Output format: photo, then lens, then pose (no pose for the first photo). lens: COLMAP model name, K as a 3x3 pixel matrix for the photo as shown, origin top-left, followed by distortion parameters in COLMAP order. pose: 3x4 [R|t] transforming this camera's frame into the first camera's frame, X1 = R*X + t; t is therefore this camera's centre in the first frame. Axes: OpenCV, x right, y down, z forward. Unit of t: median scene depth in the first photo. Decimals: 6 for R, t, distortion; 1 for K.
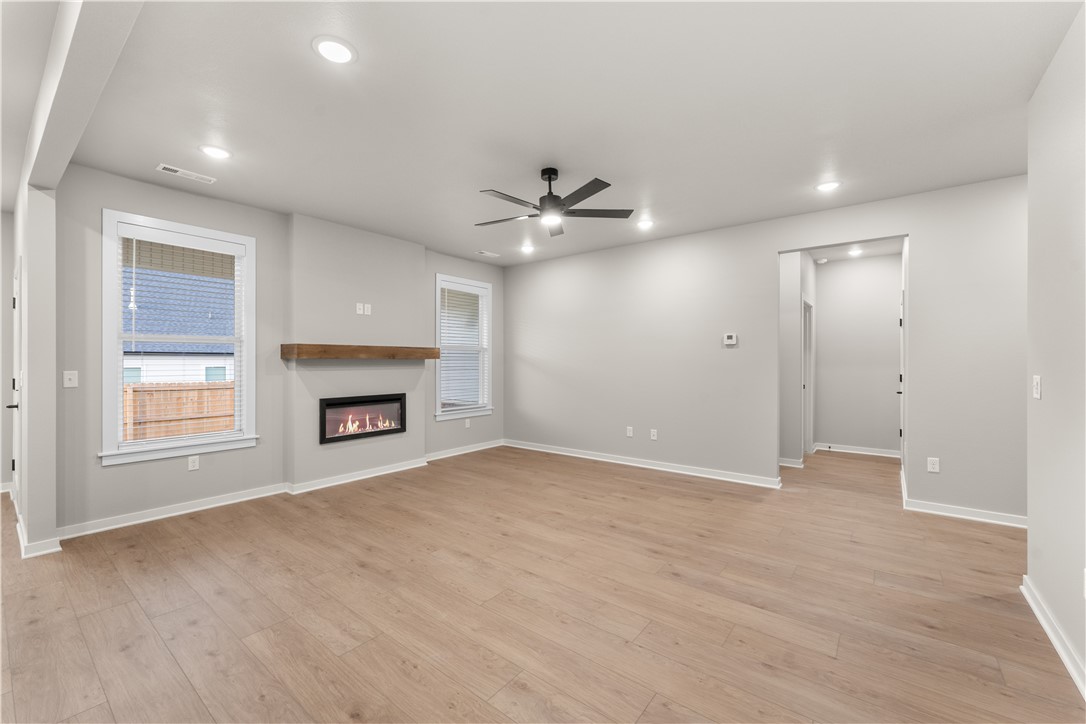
lens RADIAL K [[441.0, 0, 543.0], [0, 441.0, 362.0], [0, 0, 1]] dist [-0.001364, -0.000333]
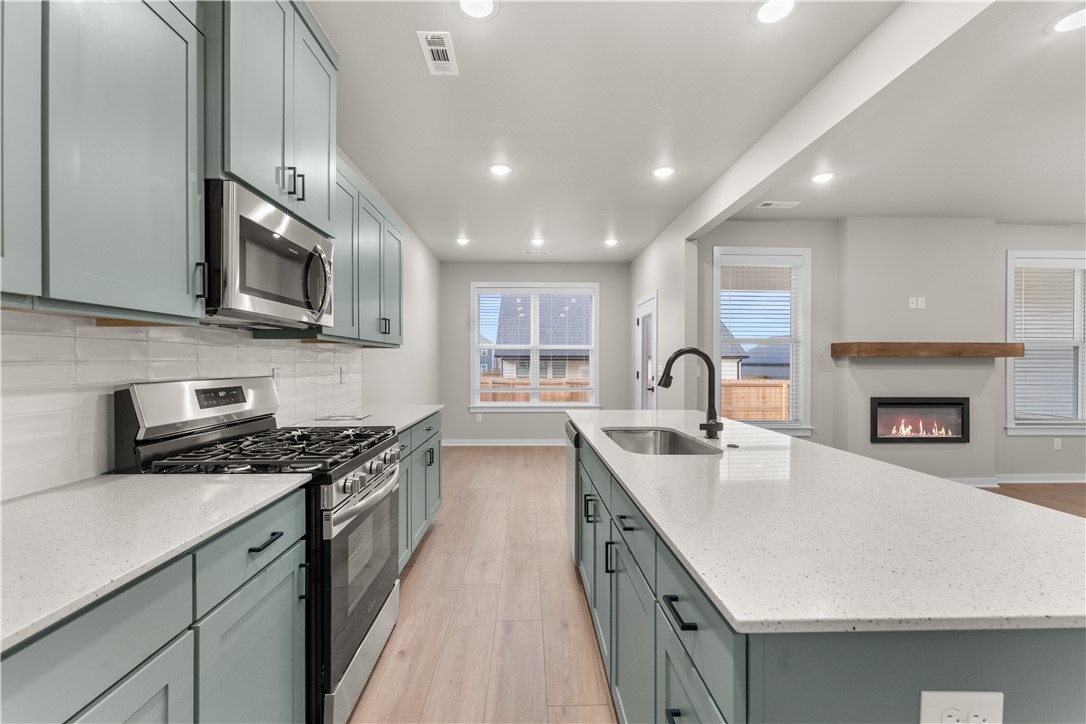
lens RADIAL K [[440.2, 0, 539.0], [0, 440.2, 362.2], [0, 0, 1]] dist [-0.000226, -0.000003]
pose [[0.638803, -0.000698, -0.769370, -0.251170], [-0.005392, 0.999971, -0.005384, 0.015820], [0.769351, 0.007588, 0.638781, -0.238560]]
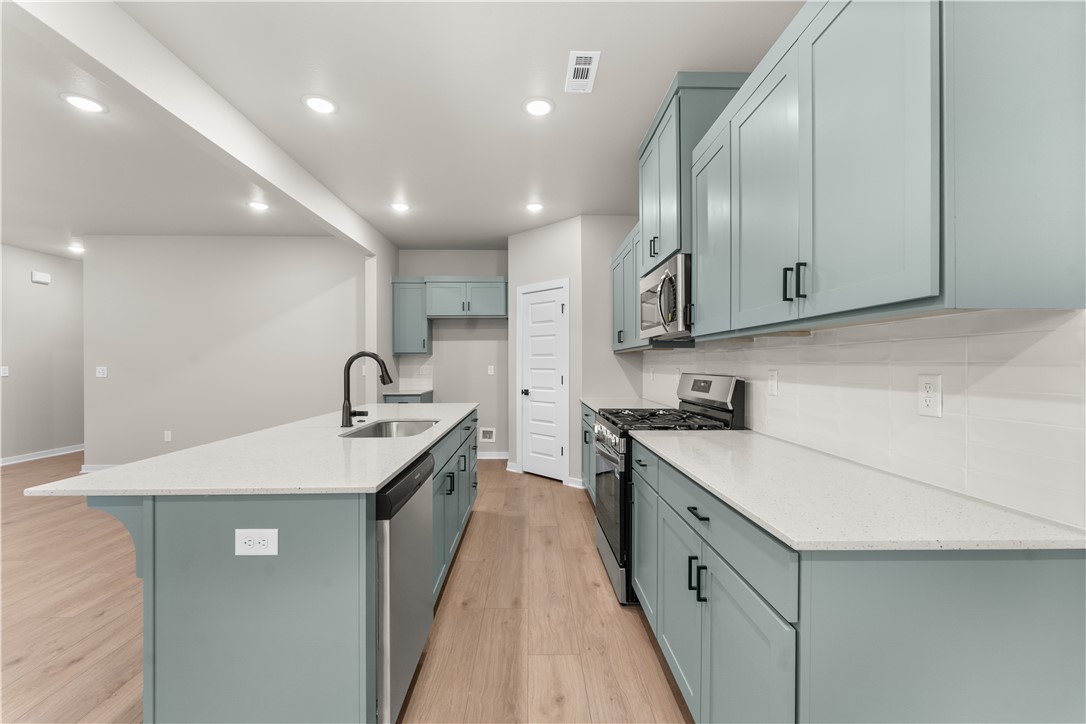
lens RADIAL K [[437.0, 0, 540.5], [0, 437.0, 365.1], [0, 0, 1]] dist [-0.002302, -0.000048]
pose [[-0.637429, -0.002351, 0.770505, -1.142759], [0.005498, 0.999956, 0.007599, 0.010817], [-0.770489, 0.009080, -0.637388, 0.411422]]
